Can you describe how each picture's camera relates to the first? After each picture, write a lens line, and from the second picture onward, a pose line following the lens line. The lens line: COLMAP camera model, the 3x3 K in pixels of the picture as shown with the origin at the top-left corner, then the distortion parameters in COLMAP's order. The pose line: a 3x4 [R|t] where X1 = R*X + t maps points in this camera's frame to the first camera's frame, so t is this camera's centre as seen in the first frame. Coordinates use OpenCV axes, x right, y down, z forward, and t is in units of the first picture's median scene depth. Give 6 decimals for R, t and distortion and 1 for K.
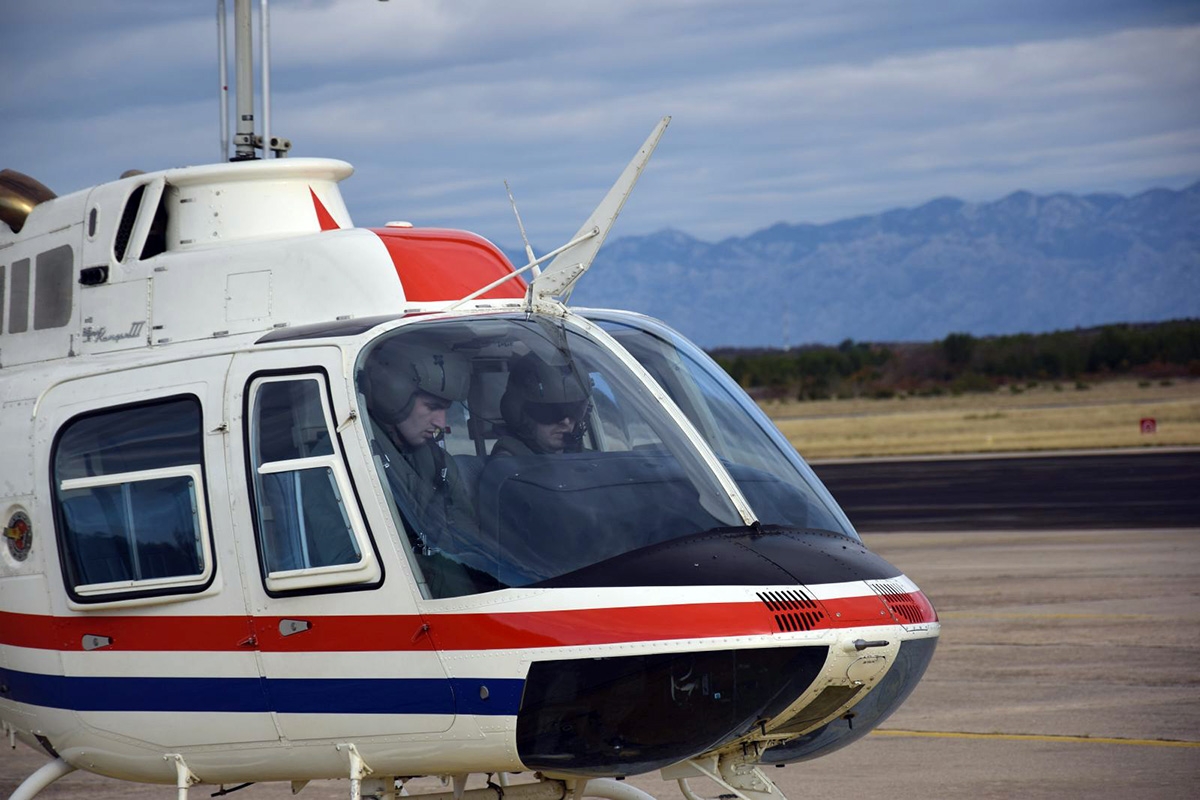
lens RADIAL K [[5180.3, 0, 597.8], [0, 5180.3, 398.7], [0, 0, 1]] dist [1.670419, 0.000000]
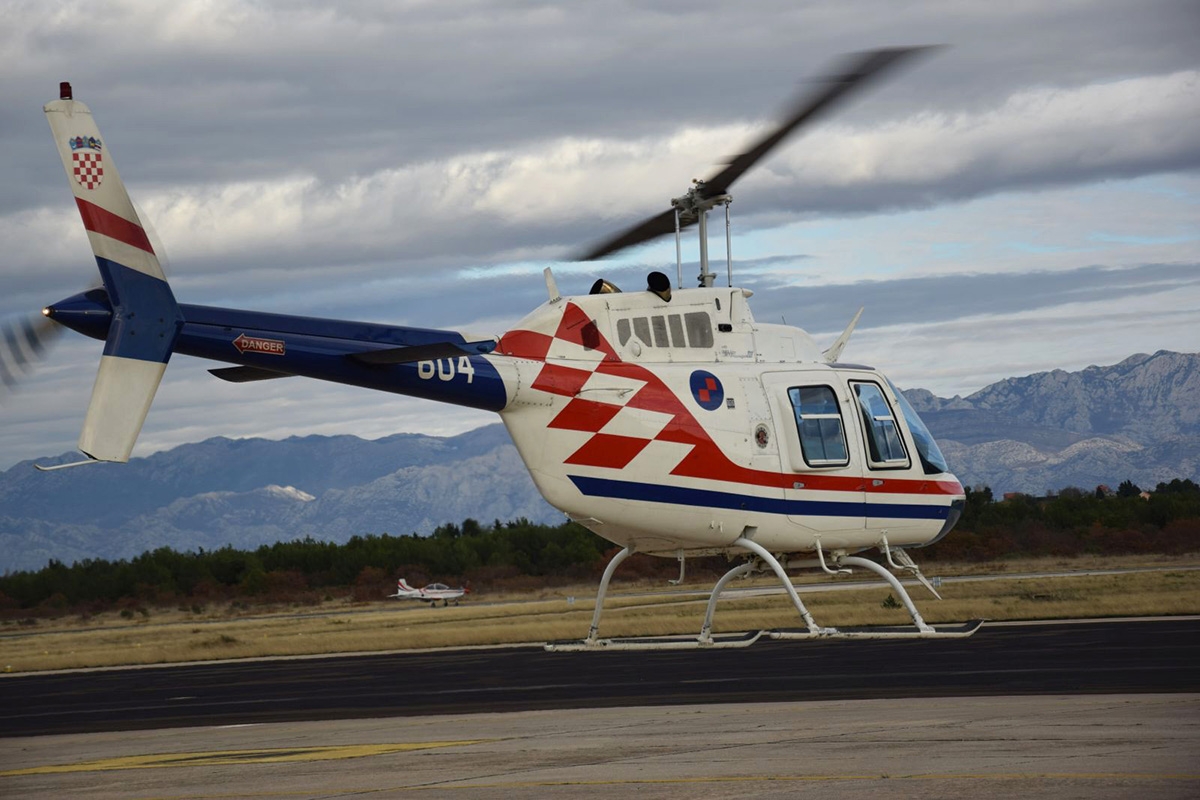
lens RADIAL K [[3753.1, 0, 597.5], [0, 3753.1, 397.0], [0, 0, 1]] dist [1.071779, 0.000000]
pose [[-0.220682, 0.130910, 0.966521, -1.694123], [0.046024, 0.991246, -0.123750, 0.209926], [-0.974259, 0.017174, -0.224775, 1.466717]]
